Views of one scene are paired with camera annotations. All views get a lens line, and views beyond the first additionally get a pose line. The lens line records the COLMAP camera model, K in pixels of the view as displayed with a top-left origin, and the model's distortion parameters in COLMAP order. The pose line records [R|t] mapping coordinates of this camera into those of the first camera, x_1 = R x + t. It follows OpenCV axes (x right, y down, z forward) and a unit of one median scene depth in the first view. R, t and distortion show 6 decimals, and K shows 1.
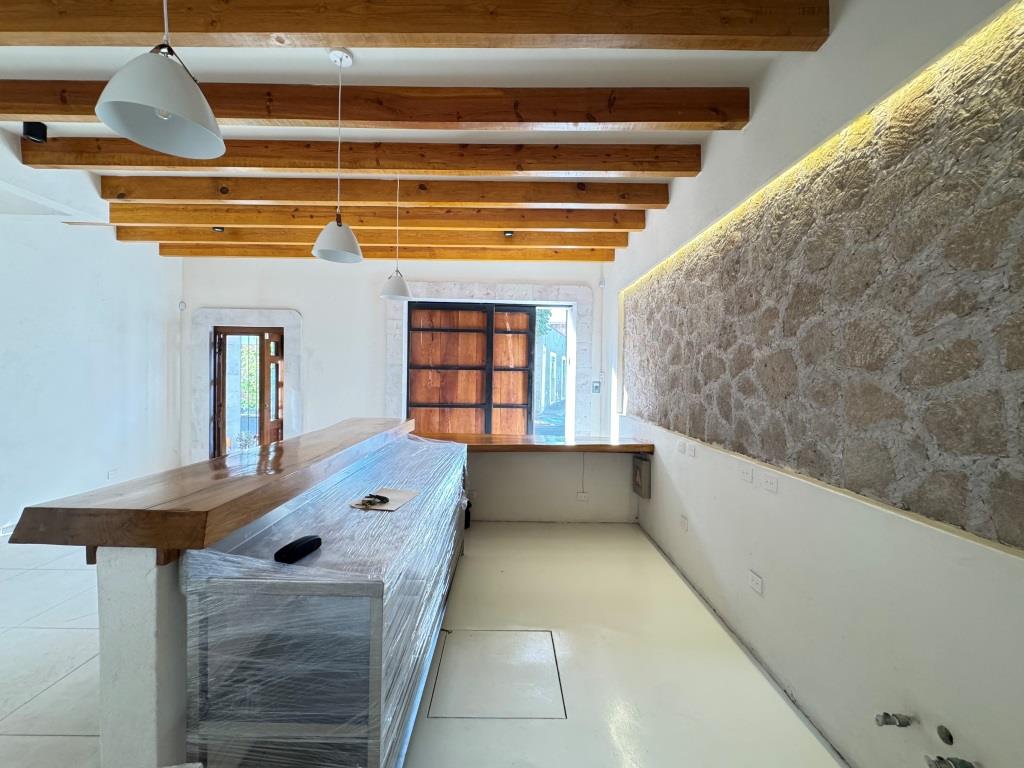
lens RADIAL K [[407.5, 0, 512.0], [0, 407.5, 383.7], [0, 0, 1]] dist [-0.003746, 0.000415]
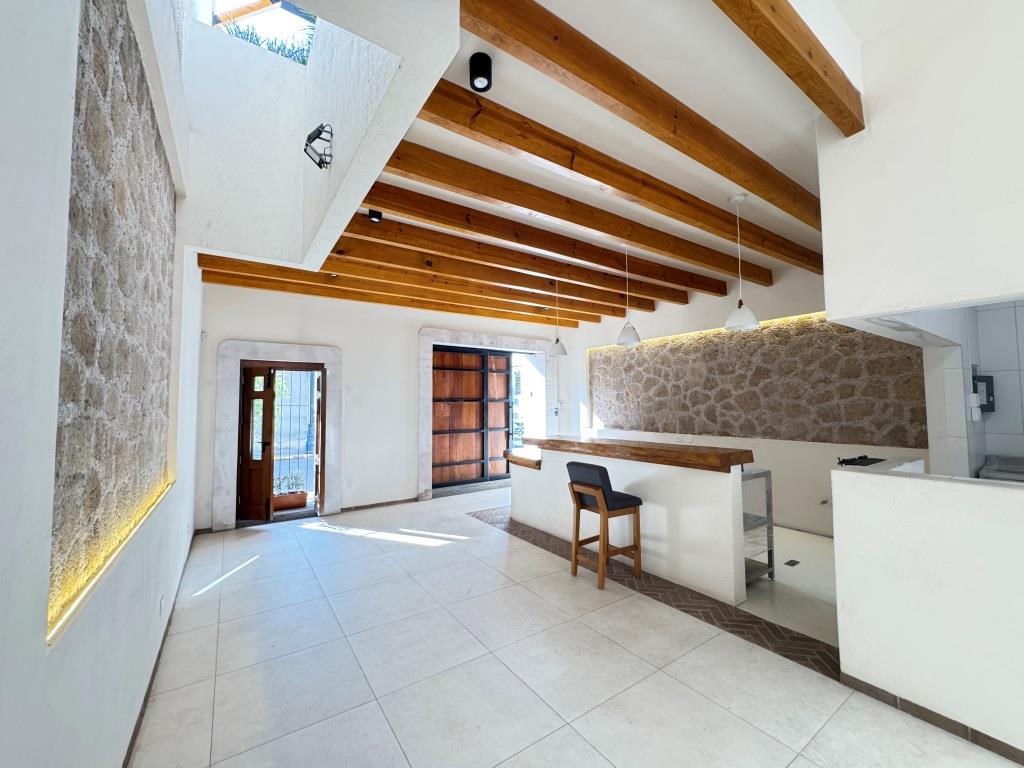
lens RADIAL K [[407.5, 0, 513.0], [0, 407.5, 383.2], [0, 0, 1]] dist [-0.003746, 0.000415]
pose [[0.831610, 0.005627, 0.555332, -1.474414], [0.033801, 0.997582, -0.060724, -0.022067], [-0.554331, 0.069269, 0.829409, -0.211682]]
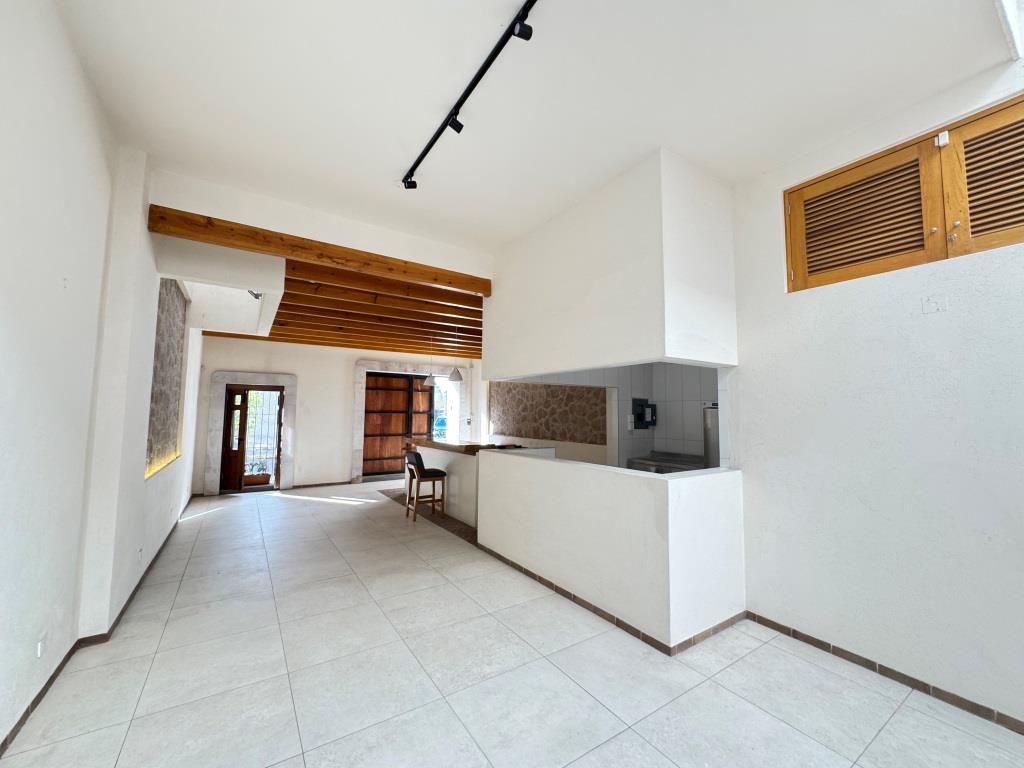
lens RADIAL K [[407.5, 0, 512.7], [0, 407.5, 383.5], [0, 0, 1]] dist [-0.003746, 0.000415]
pose [[0.840051, 0.030874, 0.541628, -1.336561], [0.017969, 0.996248, -0.084658, -0.012081], [-0.542209, 0.080849, 0.836345, -1.427822]]
